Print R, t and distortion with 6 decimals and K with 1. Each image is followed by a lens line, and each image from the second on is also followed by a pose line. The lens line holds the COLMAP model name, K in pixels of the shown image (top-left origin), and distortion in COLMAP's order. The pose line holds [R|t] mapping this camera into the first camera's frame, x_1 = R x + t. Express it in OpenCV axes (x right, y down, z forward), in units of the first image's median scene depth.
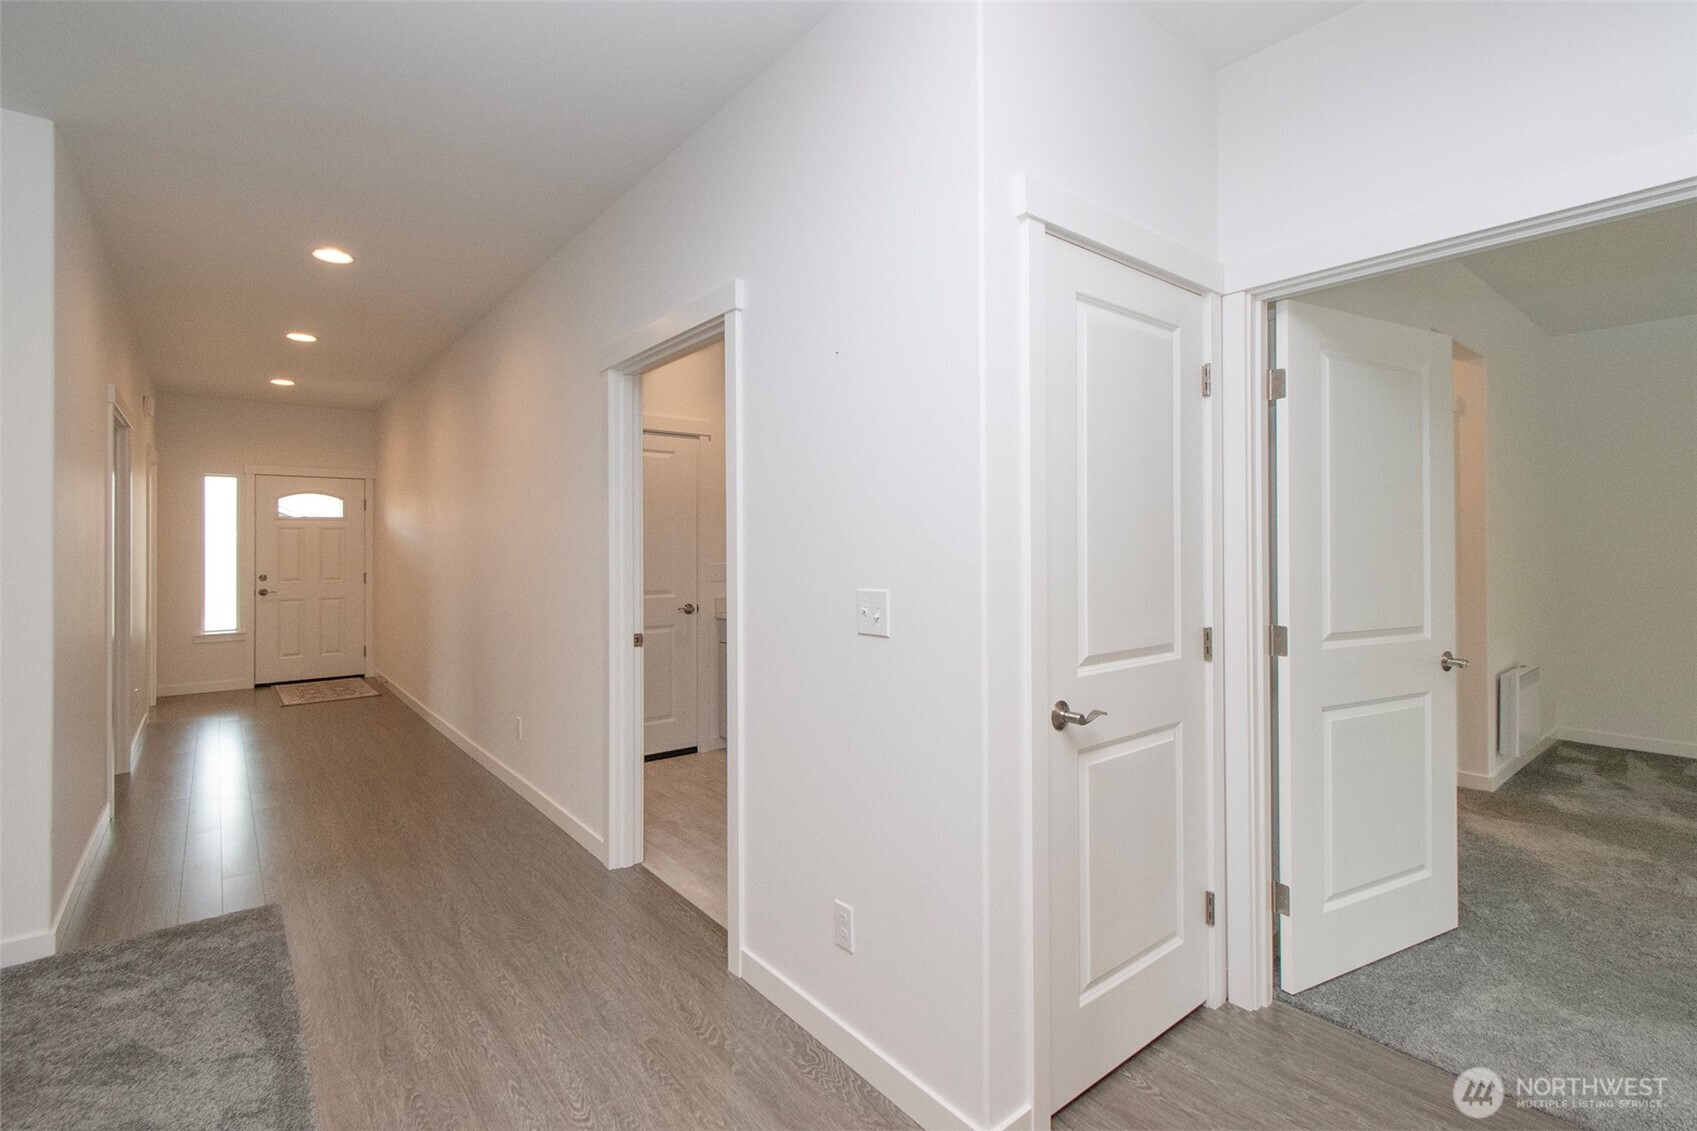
lens RADIAL K [[767.5, 0, 831.4], [0, 767.5, 541.7], [0, 0, 1]] dist [-0.002031, -0.000496]
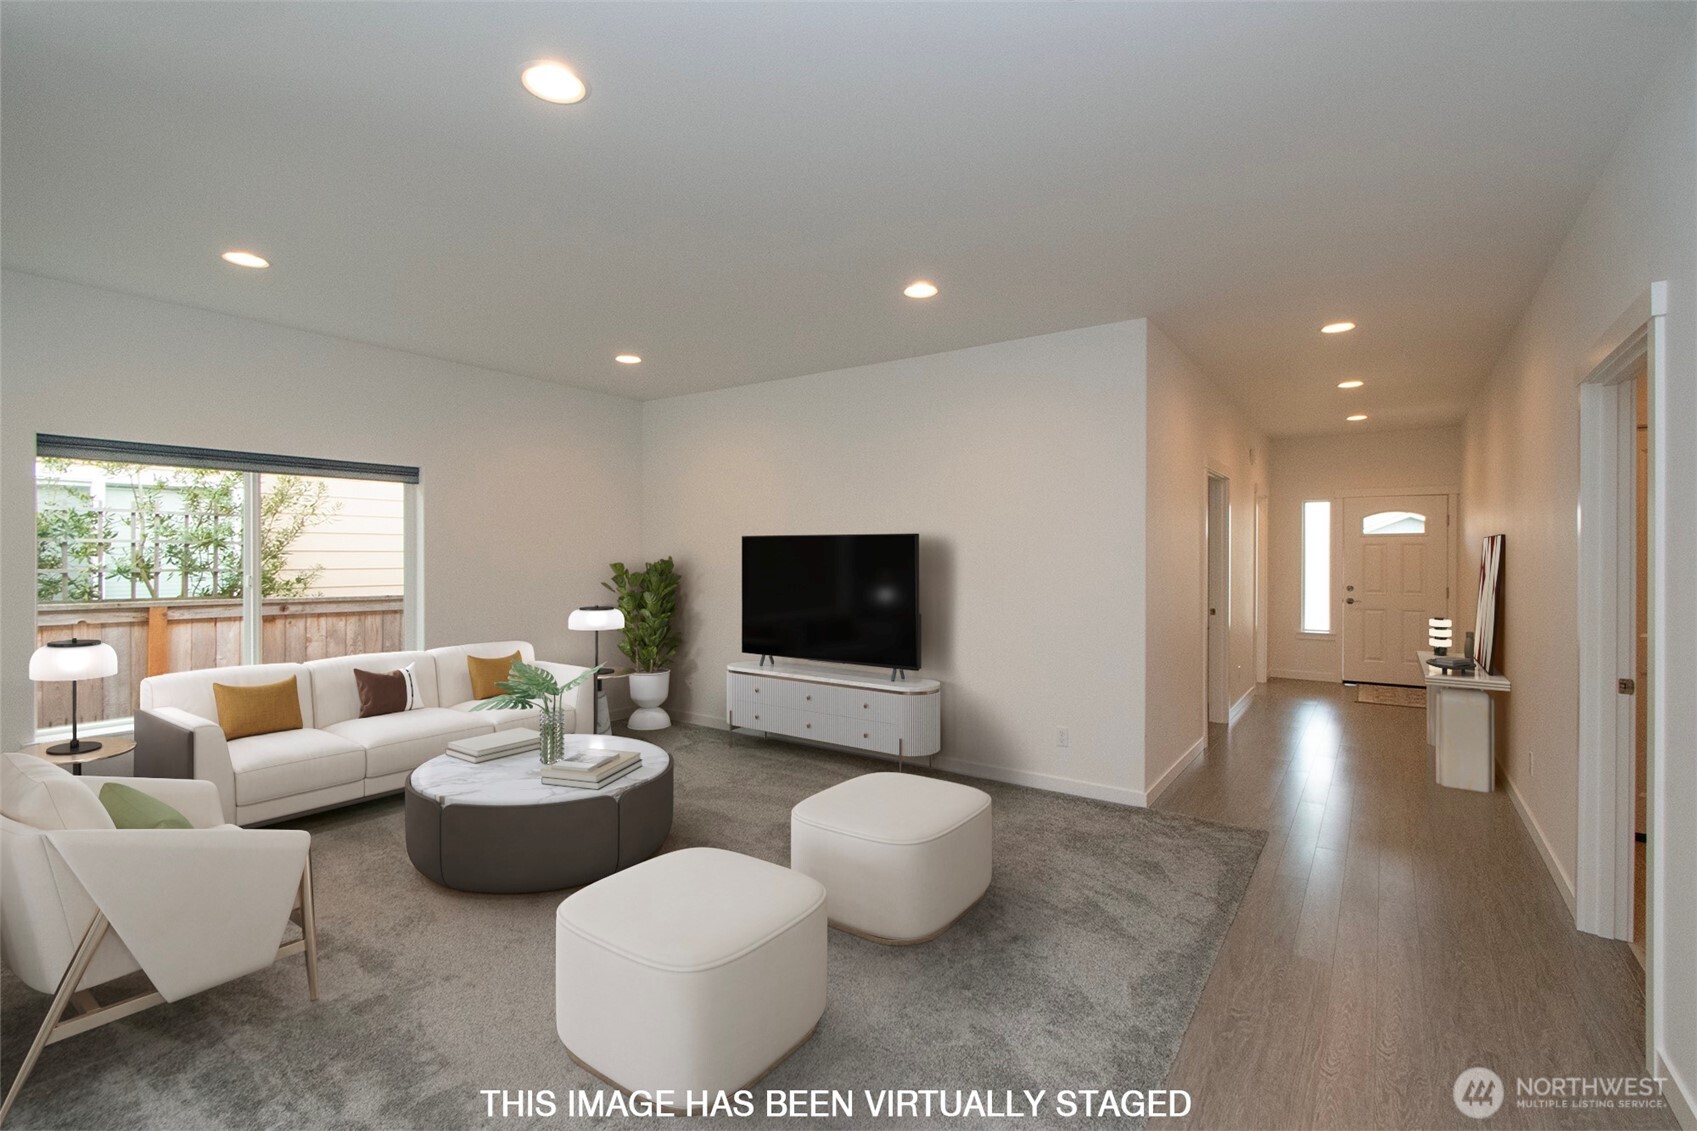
lens RADIAL K [[768.6, 0, 848.5], [0, 768.6, 565.5], [0, 0, 1]] dist [-0.002896, -0.000200]
pose [[0.279517, 0.017833, -0.959975, 0.174107], [0.005961, 0.999776, 0.020309, -0.016918], [0.960122, -0.011399, 0.279348, -0.046384]]
